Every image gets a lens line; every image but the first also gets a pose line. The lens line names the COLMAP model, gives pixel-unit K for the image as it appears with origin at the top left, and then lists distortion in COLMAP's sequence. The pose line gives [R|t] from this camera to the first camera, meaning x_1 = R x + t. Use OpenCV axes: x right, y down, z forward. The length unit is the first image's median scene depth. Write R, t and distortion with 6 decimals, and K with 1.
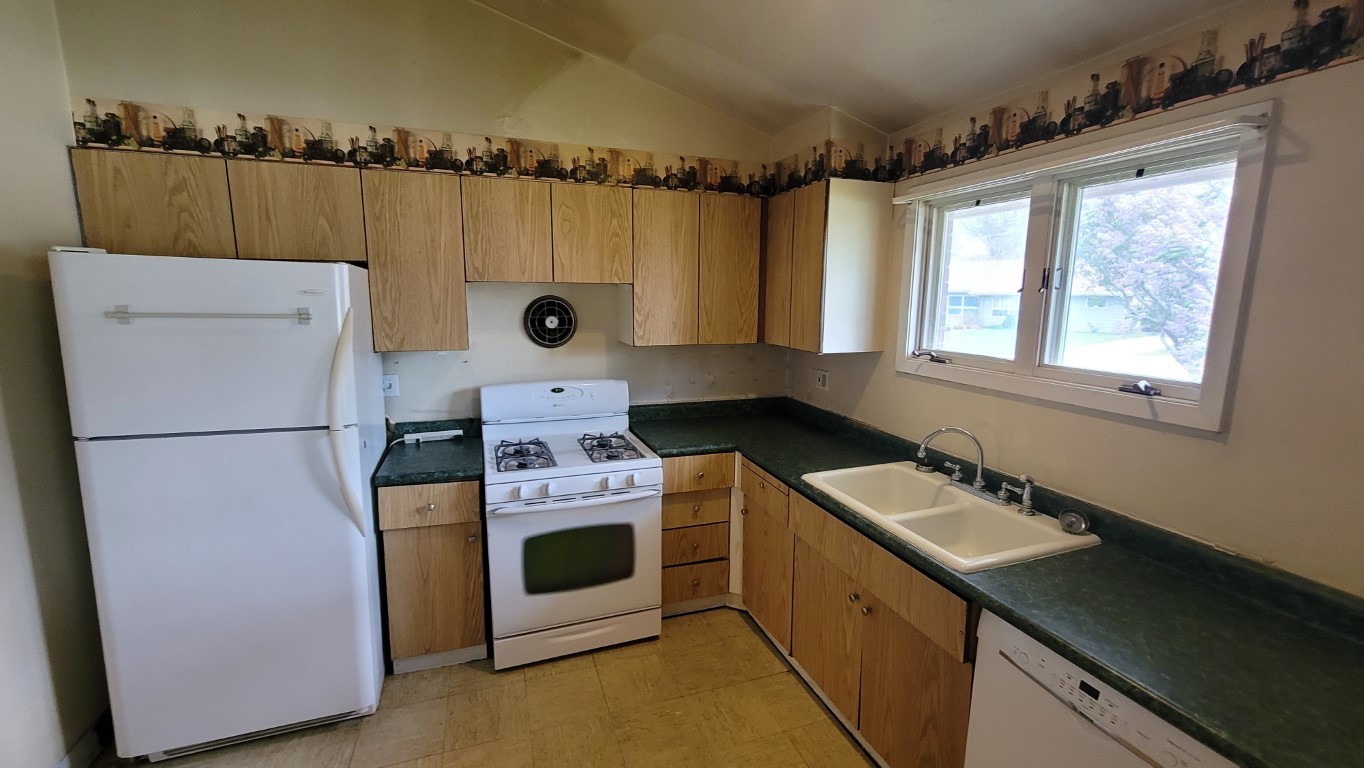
lens RADIAL K [[559.6, 0, 682.0], [0, 559.6, 384.0], [0, 0, 1]] dist [0.000313, 0.000189]
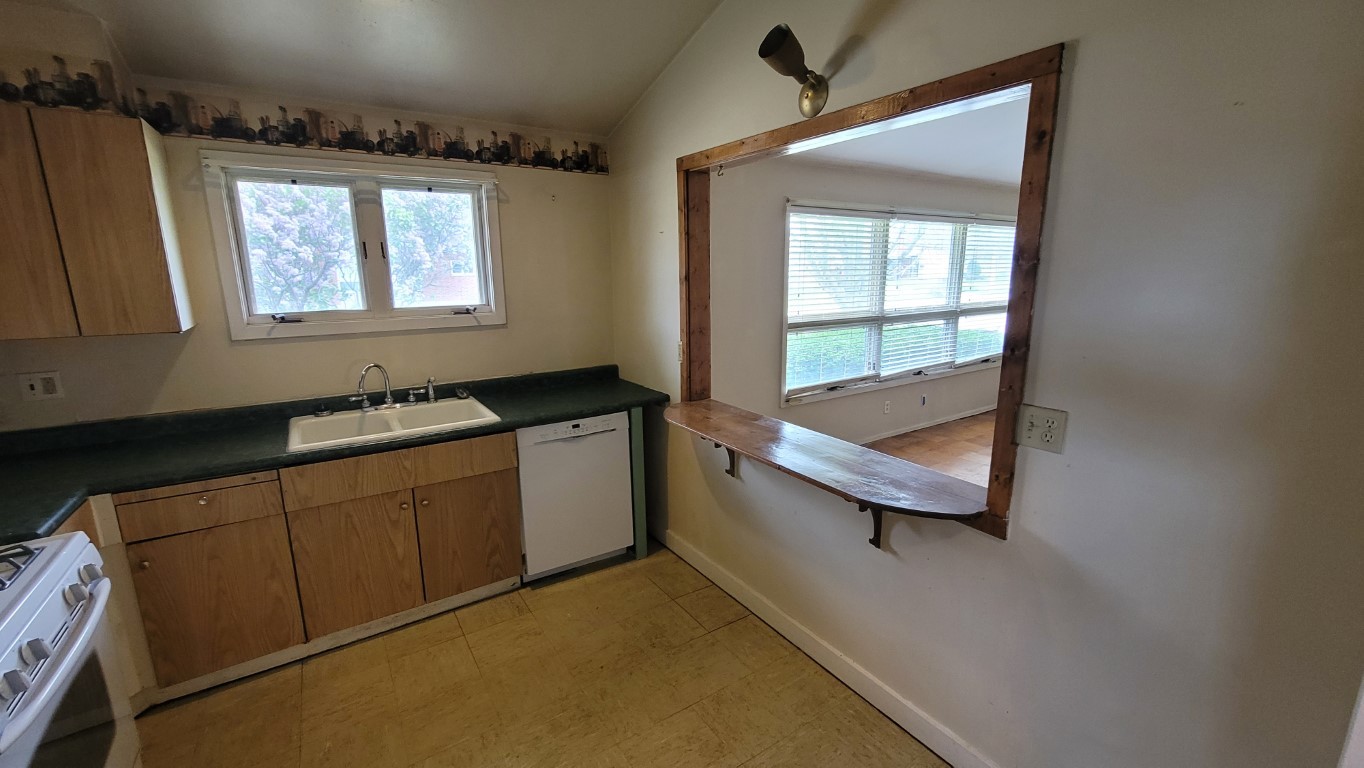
lens RADIAL K [[559.6, 0, 682.0], [0, 559.6, 384.0], [0, 0, 1]] dist [0.000313, 0.000189]
pose [[-0.237940, -0.207359, 0.948887, -0.973567], [0.160387, 0.955145, 0.248945, -0.089617], [-0.957946, 0.211423, -0.194010, 0.598264]]
